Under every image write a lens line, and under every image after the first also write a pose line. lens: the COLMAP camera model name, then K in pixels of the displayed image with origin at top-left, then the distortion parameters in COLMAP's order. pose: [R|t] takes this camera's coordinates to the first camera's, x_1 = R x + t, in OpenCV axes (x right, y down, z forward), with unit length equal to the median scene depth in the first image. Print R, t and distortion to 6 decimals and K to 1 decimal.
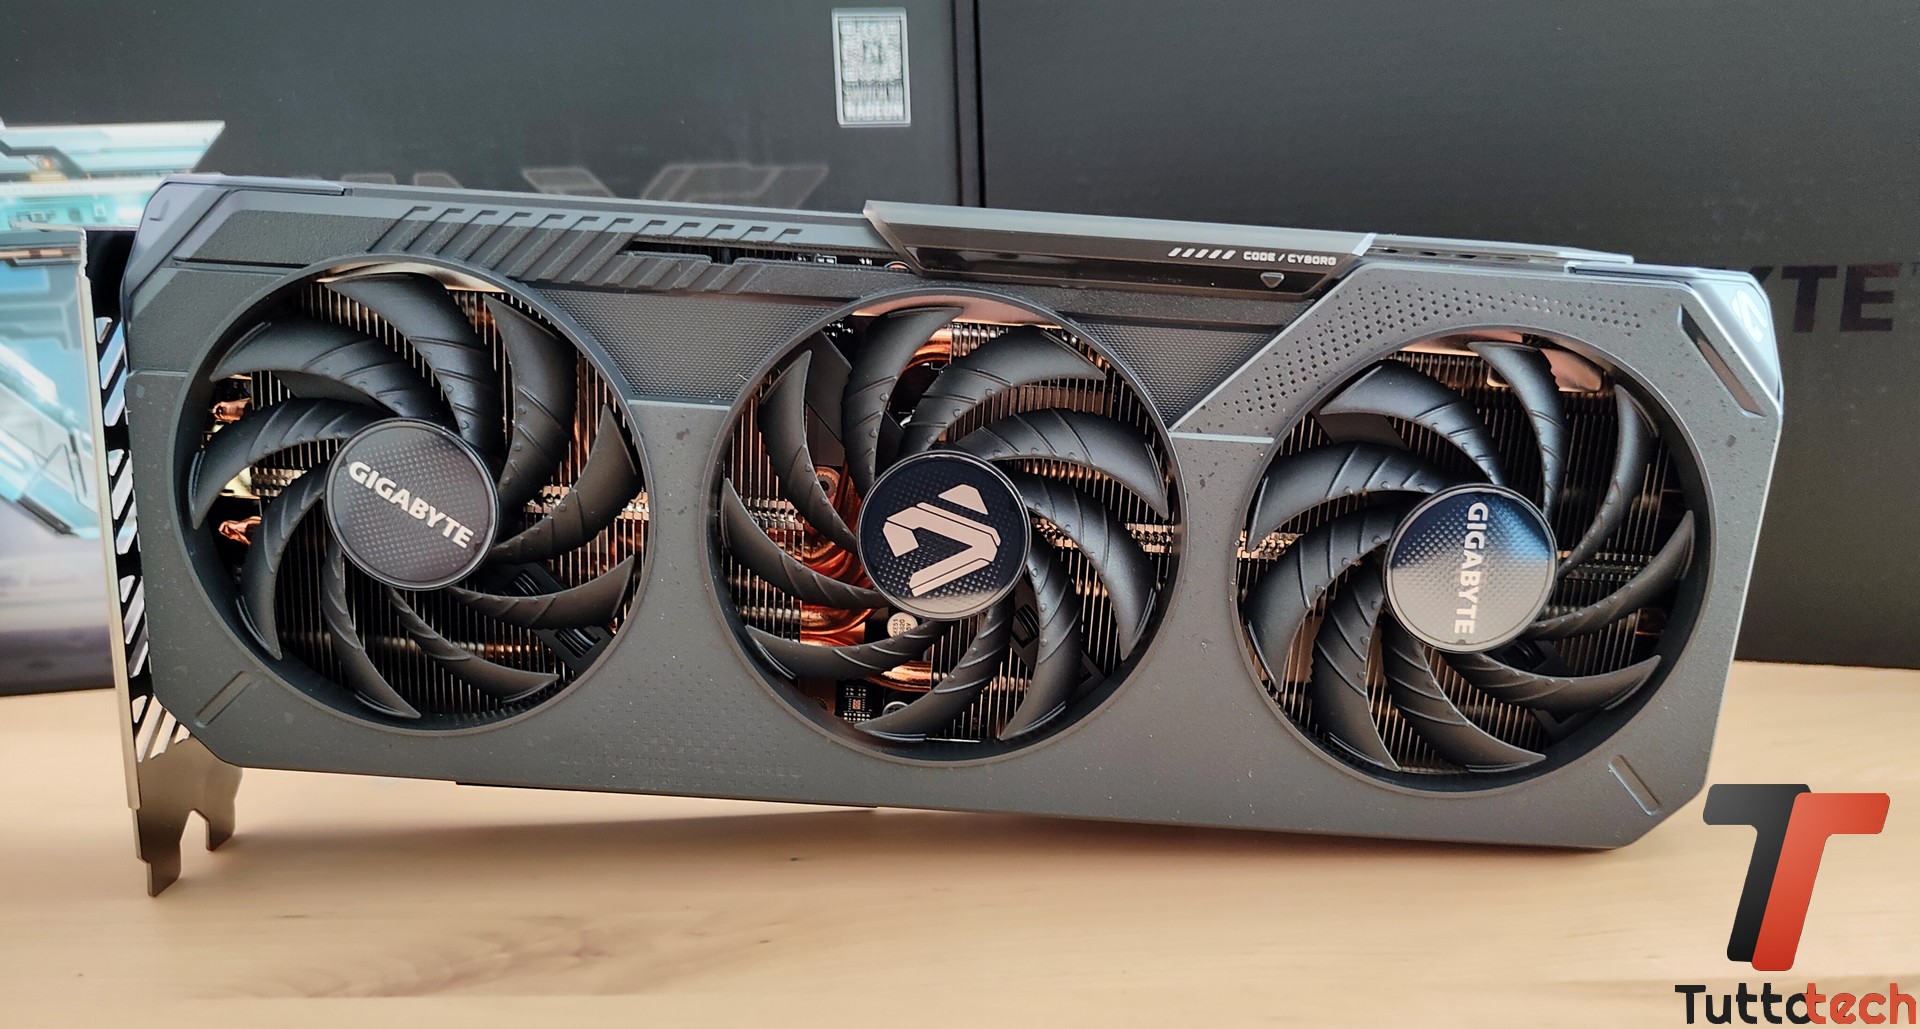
lens RADIAL K [[1038.0, 0, 960.0], [0, 1038.0, 514.5], [0, 0, 1]] dist [-0.007064, 0.000237]
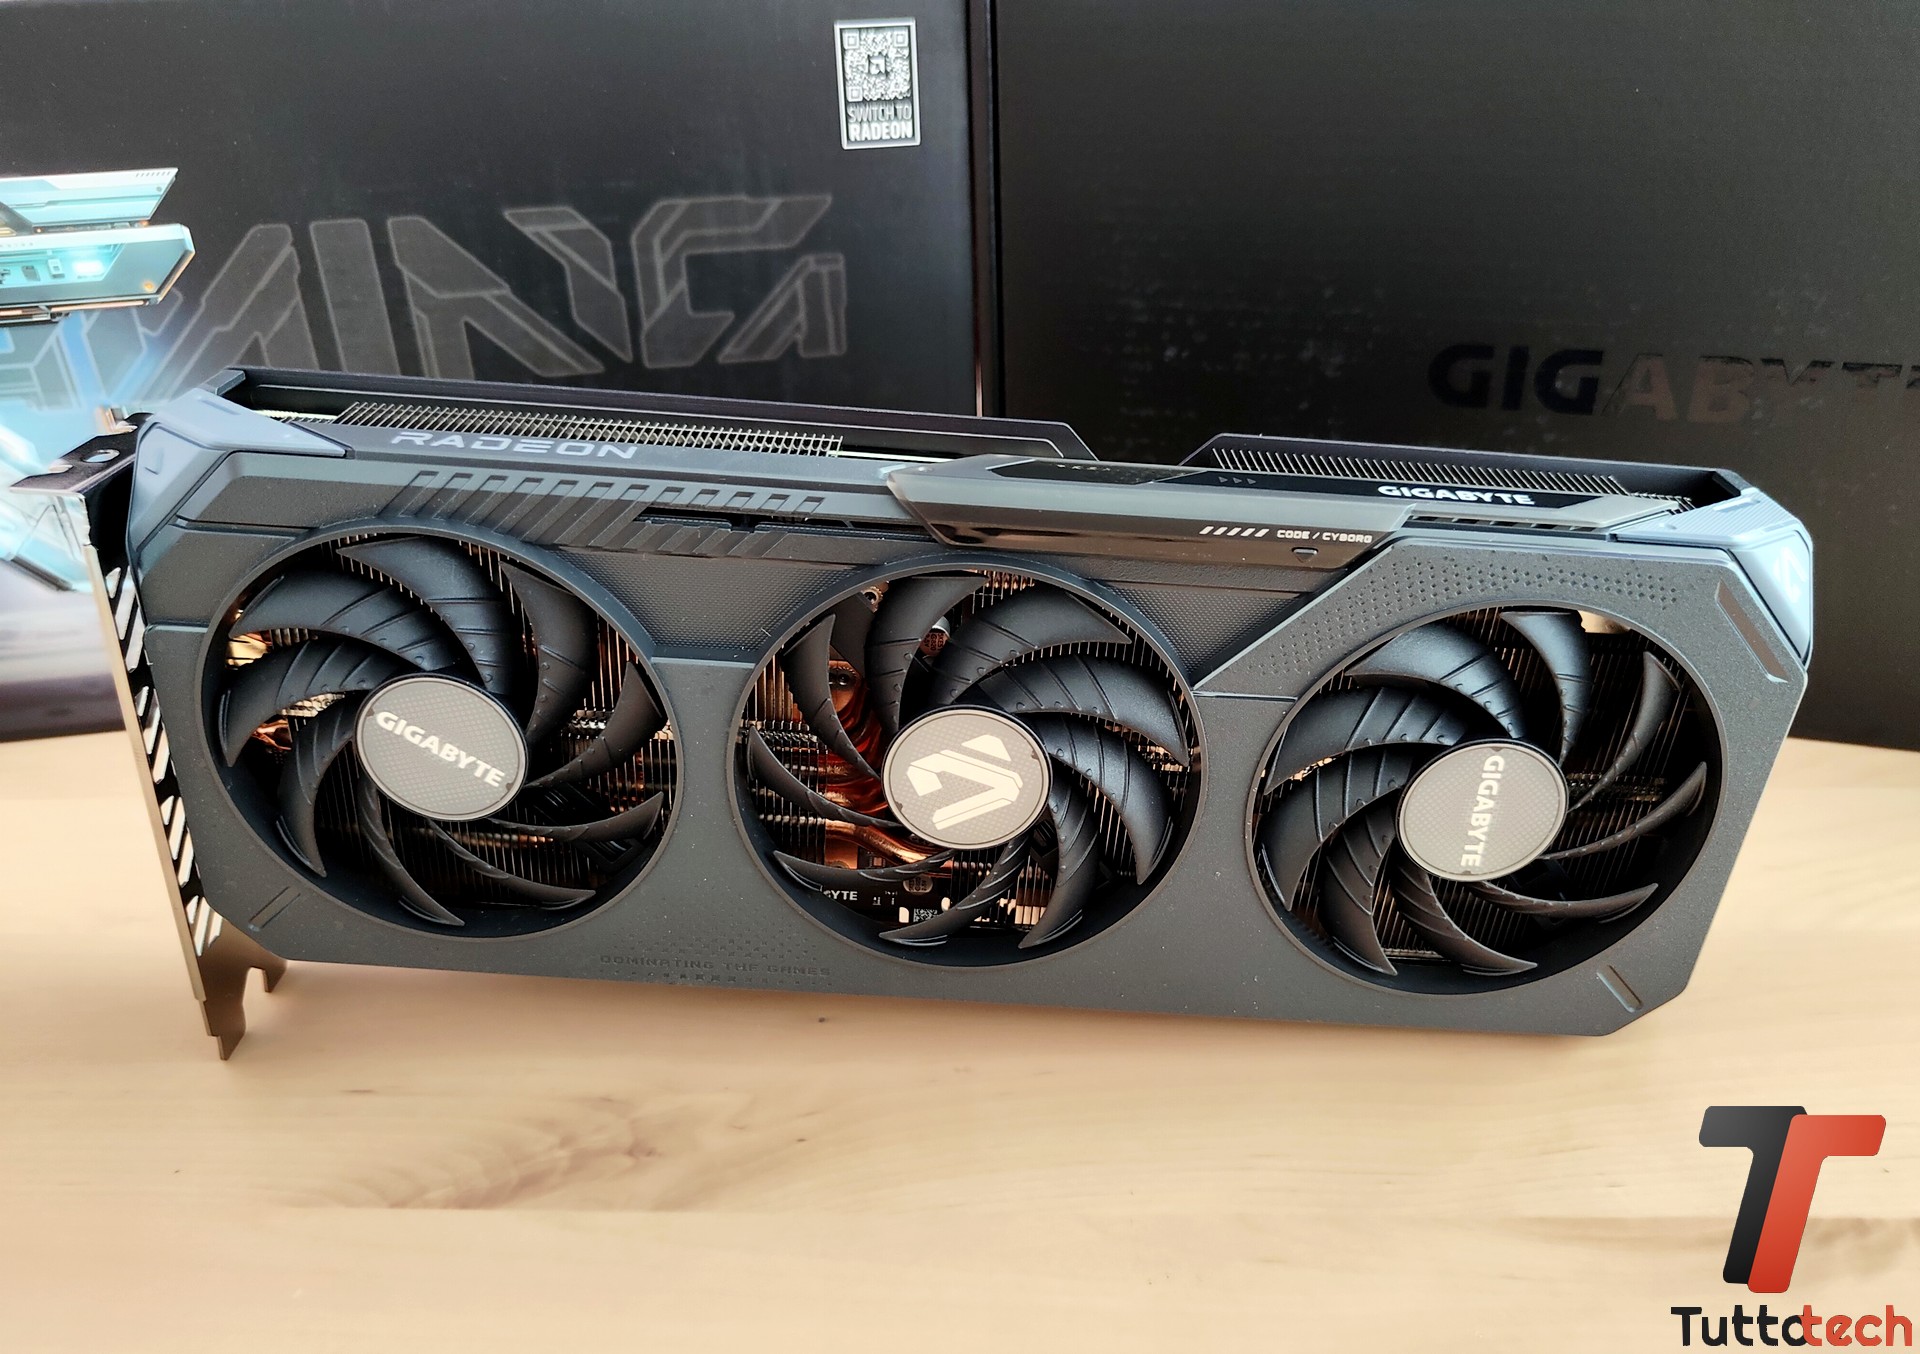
lens RADIAL K [[1074.6, 0, 959.6], [0, 1074.6, 543.2], [0, 0, 1]] dist [-0.002709, -0.003912]
pose [[0.999996, 0.002562, -0.000672, -0.022743], [-0.002400, 0.983768, 0.179427, -0.395333], [0.001121, -0.179425, 0.983771, 0.004310]]
